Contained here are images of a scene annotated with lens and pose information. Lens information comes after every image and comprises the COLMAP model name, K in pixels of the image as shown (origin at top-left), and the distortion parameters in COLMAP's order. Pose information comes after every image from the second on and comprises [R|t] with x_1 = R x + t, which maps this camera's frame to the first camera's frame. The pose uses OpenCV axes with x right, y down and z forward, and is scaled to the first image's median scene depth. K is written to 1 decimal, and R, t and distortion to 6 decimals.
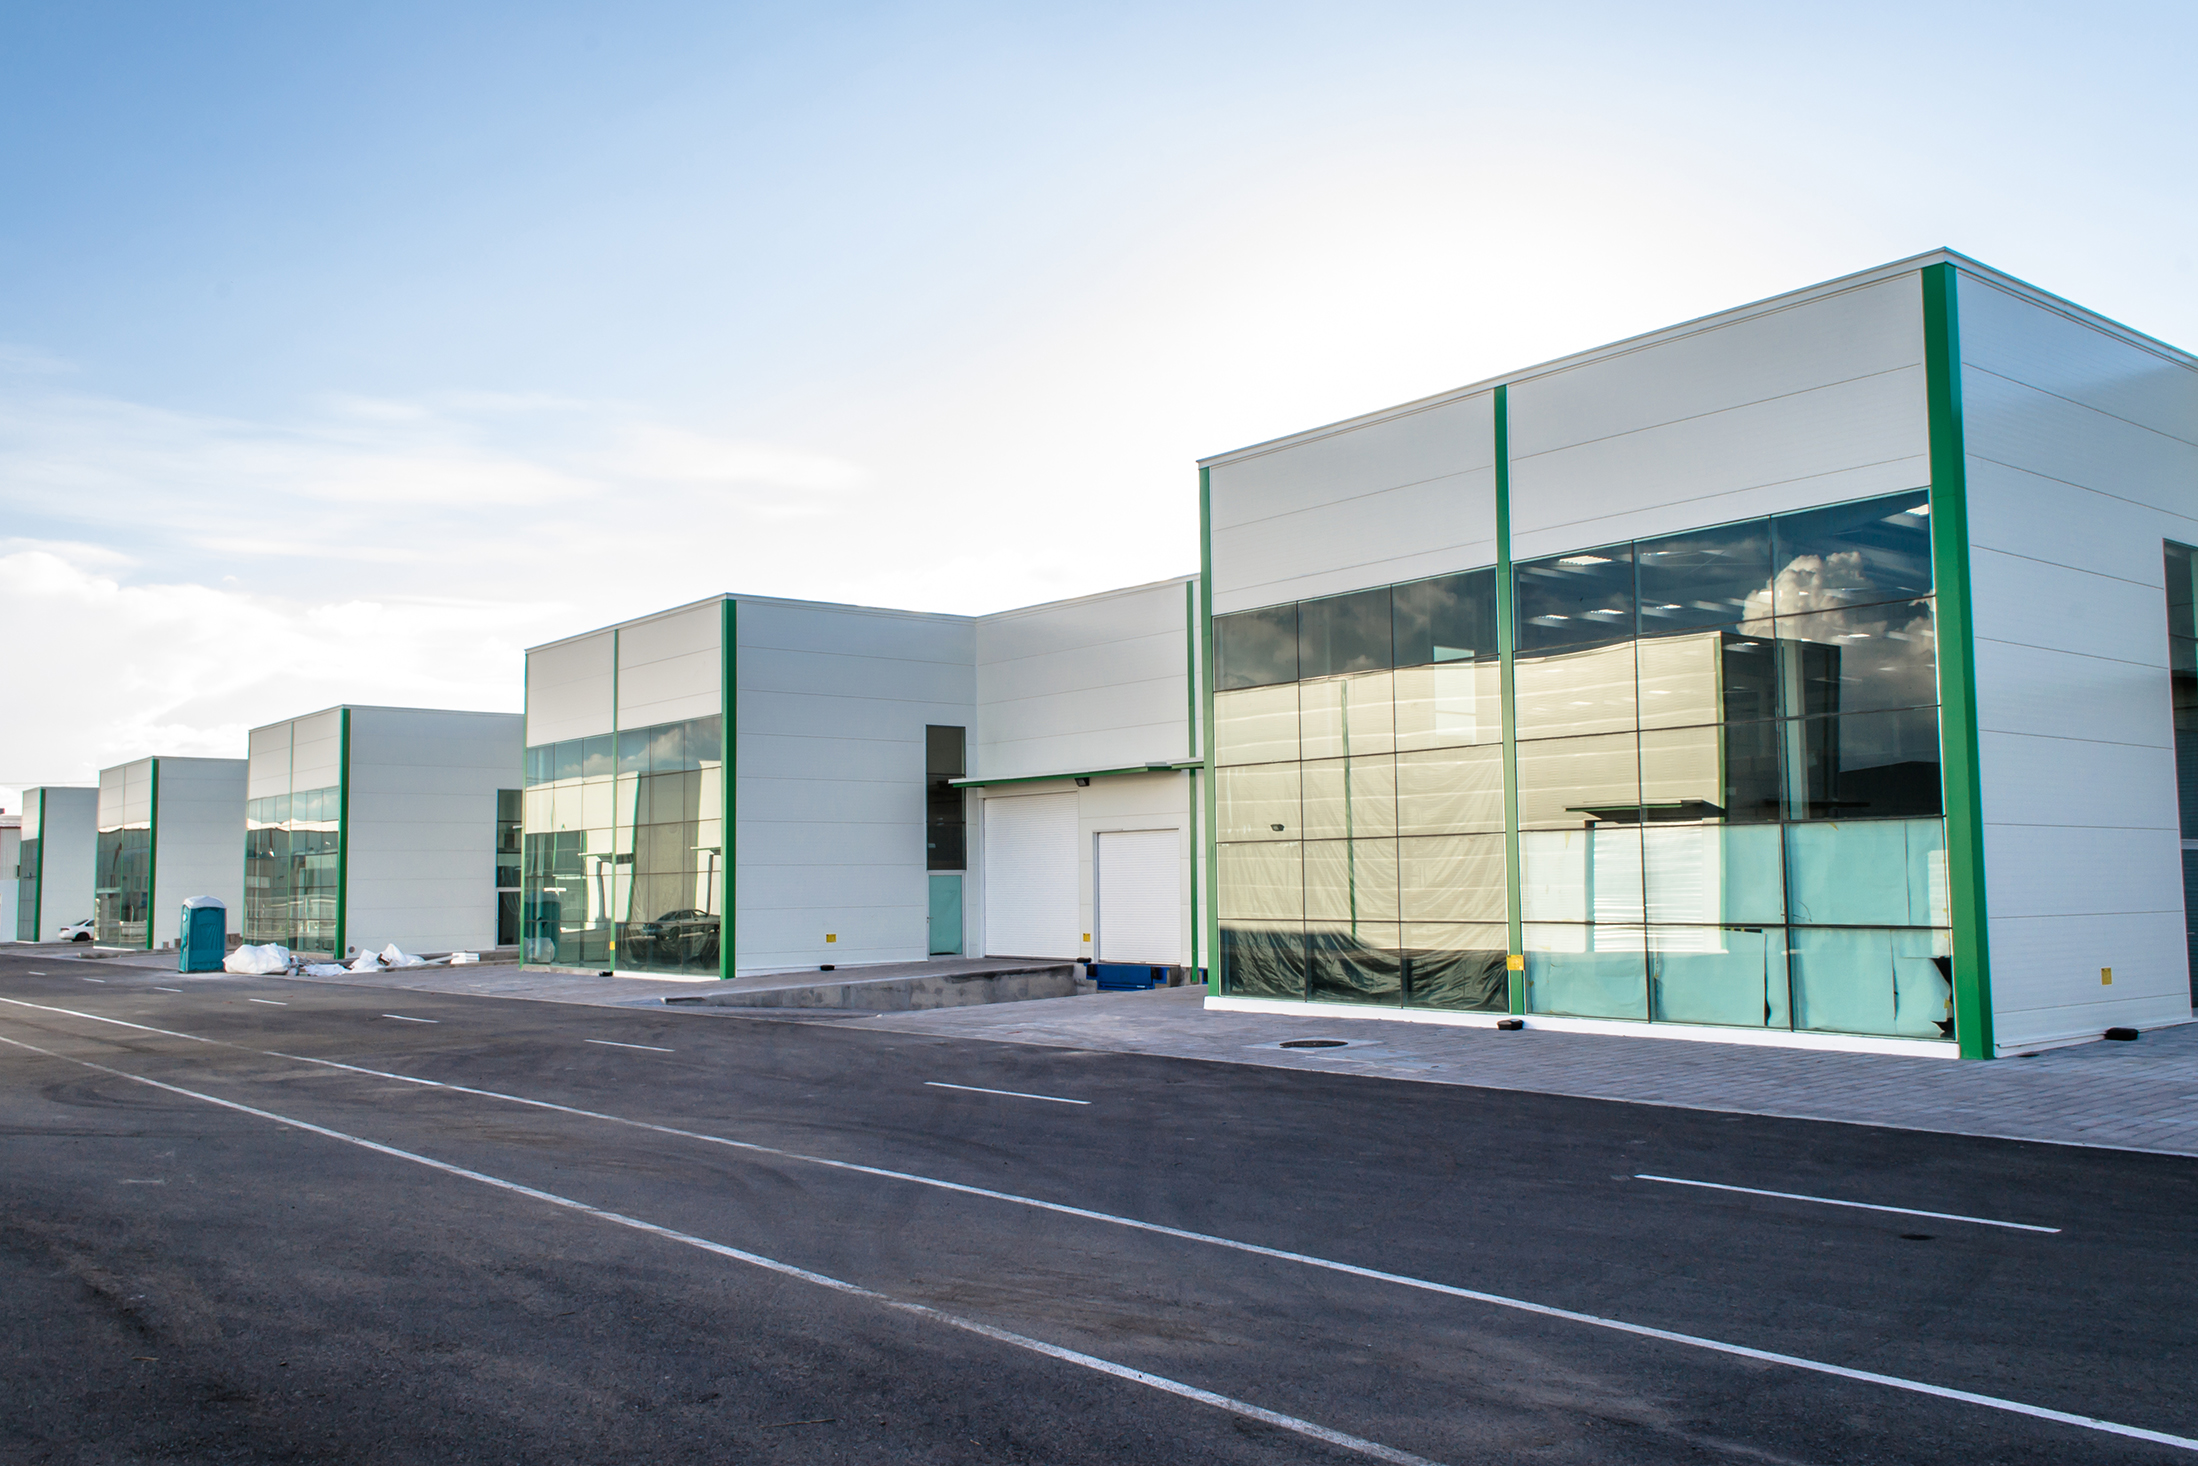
lens RADIAL K [[1718.4, 0, 1091.3], [0, 1718.4, 740.6], [0, 0, 1]] dist [0.052713, -0.046411]
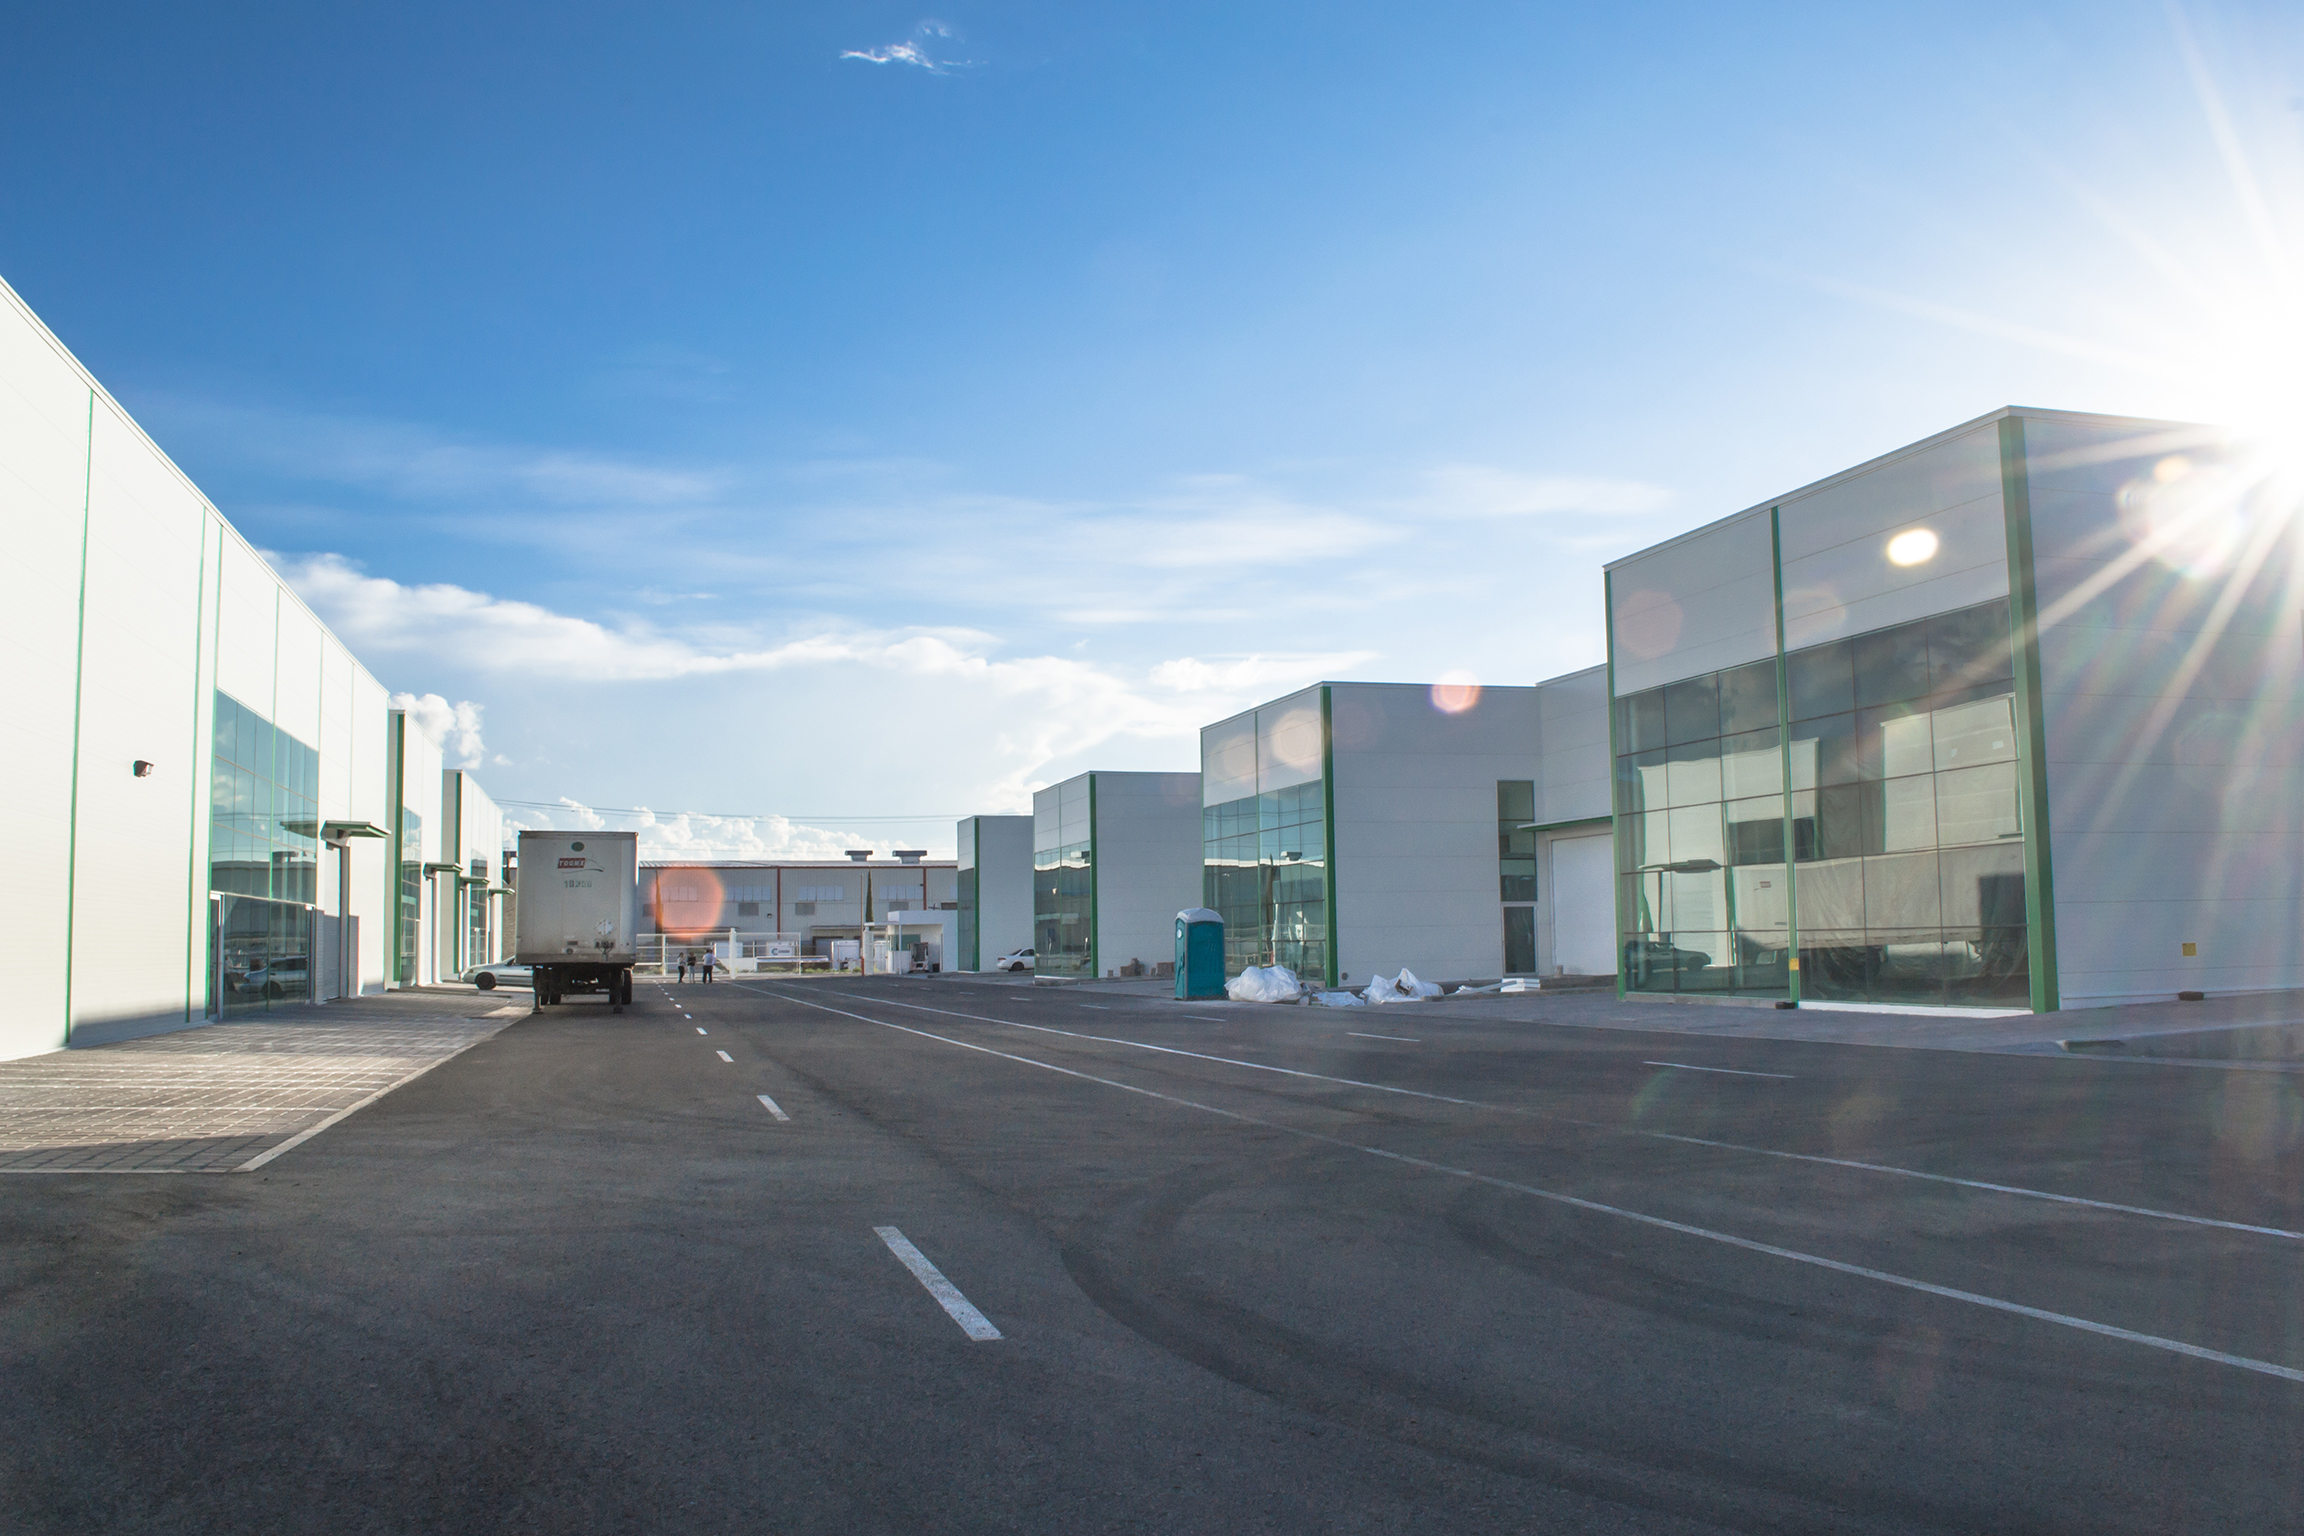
lens RADIAL K [[1801.3, 0, 1144.0], [0, 1801.3, 775.9], [0, 0, 1]] dist [0.052713, -0.046411]
pose [[0.910178, -0.041200, -0.412163, -0.172154], [0.040399, 0.999127, -0.010660, 0.033442], [0.412243, -0.006949, 0.911048, 0.193774]]
